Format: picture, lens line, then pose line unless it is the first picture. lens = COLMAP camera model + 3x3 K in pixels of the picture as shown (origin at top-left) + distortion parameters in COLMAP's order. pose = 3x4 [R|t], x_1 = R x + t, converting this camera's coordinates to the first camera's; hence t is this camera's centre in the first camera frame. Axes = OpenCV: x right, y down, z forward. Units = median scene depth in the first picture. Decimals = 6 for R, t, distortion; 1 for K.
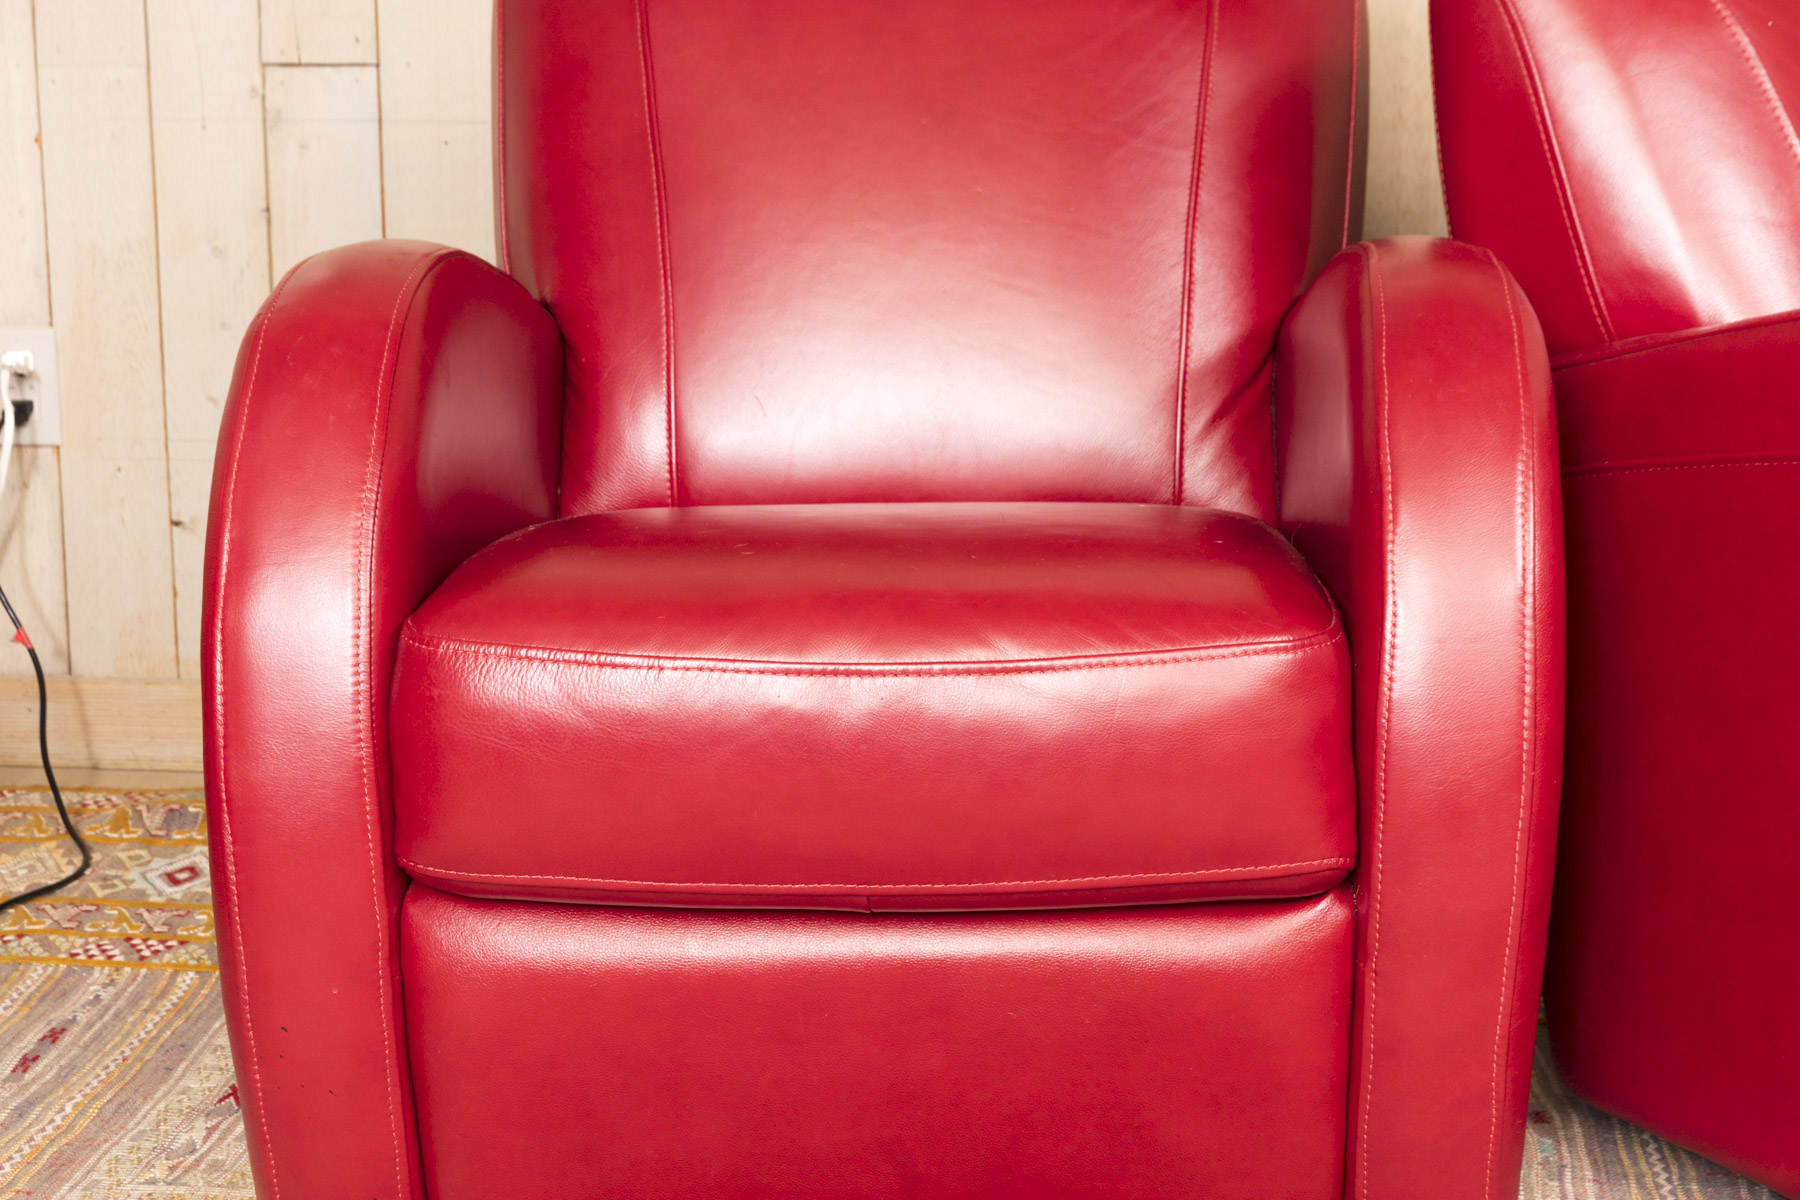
lens RADIAL K [[3168.1, 0, 893.4], [0, 3168.1, 602.2], [0, 0, 1]] dist [-0.014640, 0.000000]
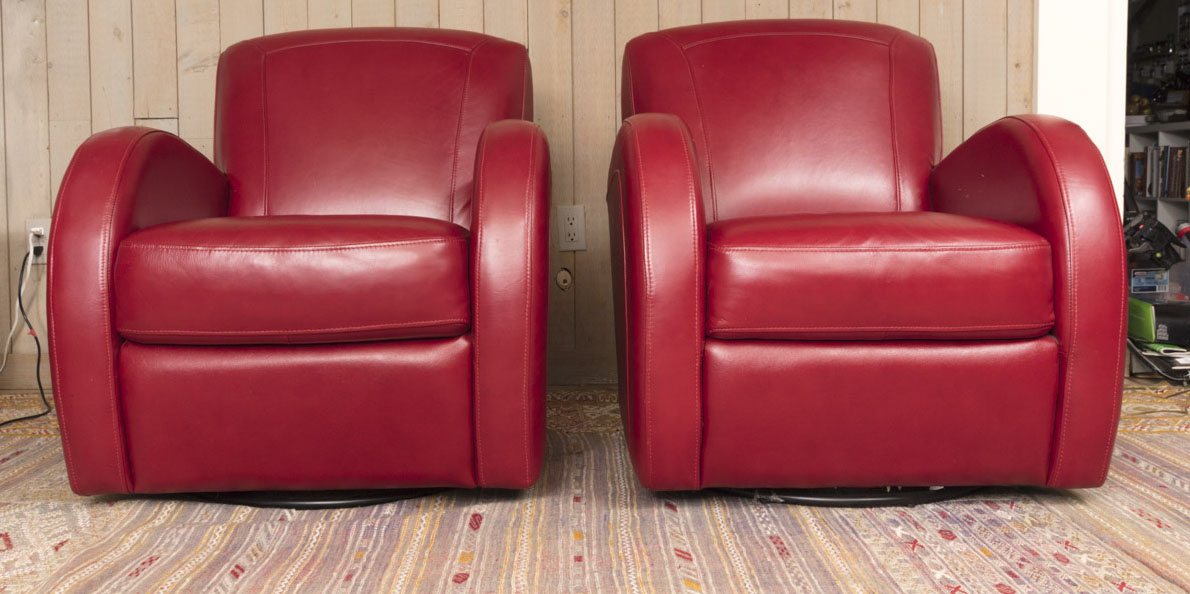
lens RADIAL K [[1220.9, 0, 579.2], [0, 1220.9, 226.6], [0, 0, 1]] dist [-0.013617, 0.000000]
pose [[0.995440, -0.013000, 0.094499, 0.103422], [0.028868, 0.985271, -0.168548, 0.140592], [-0.090916, 0.170507, 0.981153, -0.049800]]
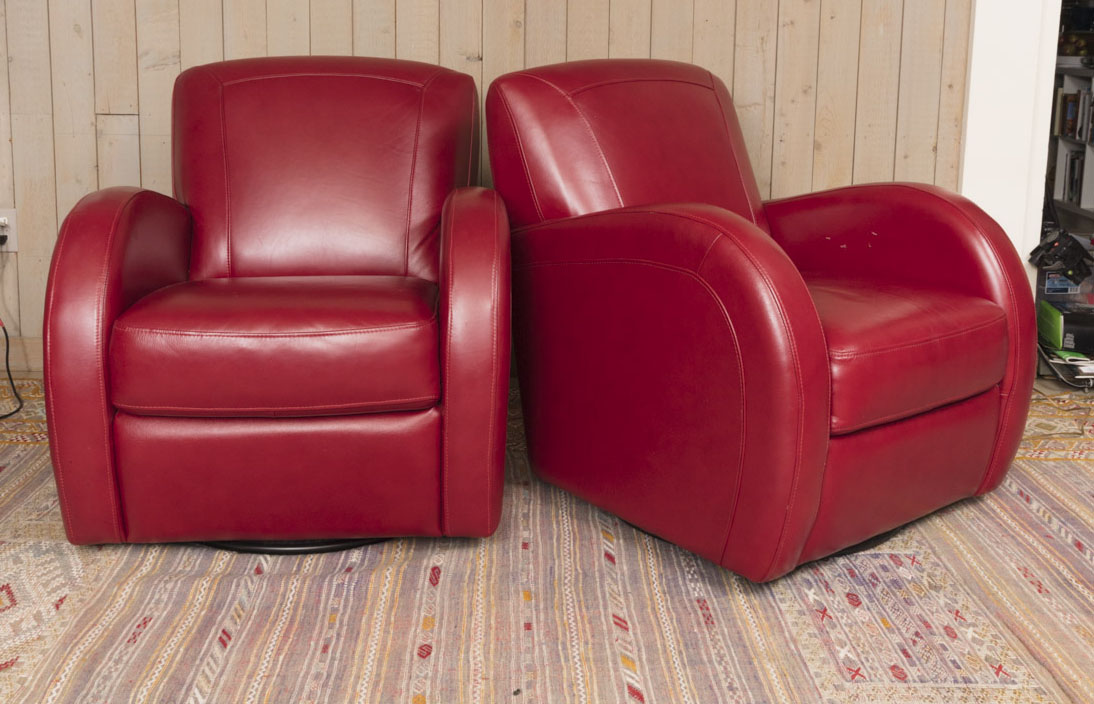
lens RADIAL K [[1234.8, 0, 557.7], [0, 1234.8, 220.1], [0, 0, 1]] dist [-0.007974, 0.000000]
pose [[0.991729, 0.000005, 0.128352, 0.082045], [0.008136, 0.997986, -0.062905, -0.008834], [-0.128094, 0.063429, 0.989732, -0.145994]]
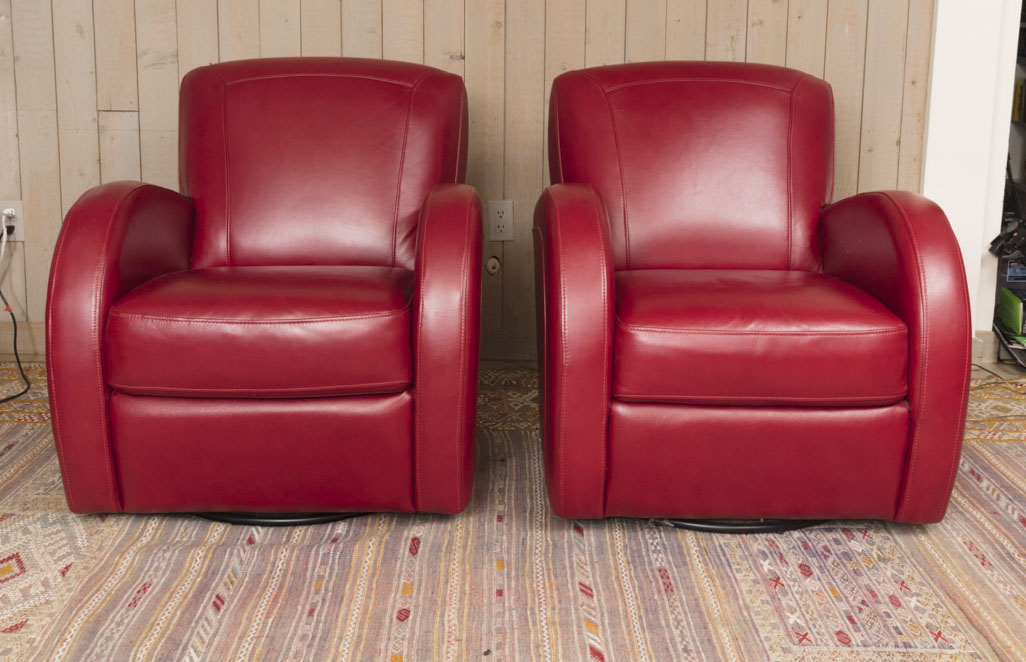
lens RADIAL K [[1210.5, 0, 531.8], [0, 1210.5, 221.5], [0, 0, 1]] dist [0.012785, 0.000000]
pose [[0.993596, -0.001656, 0.112982, 0.093311], [0.007310, 0.998740, -0.049647, -0.013152], [-0.112758, 0.050155, 0.992356, -0.191672]]
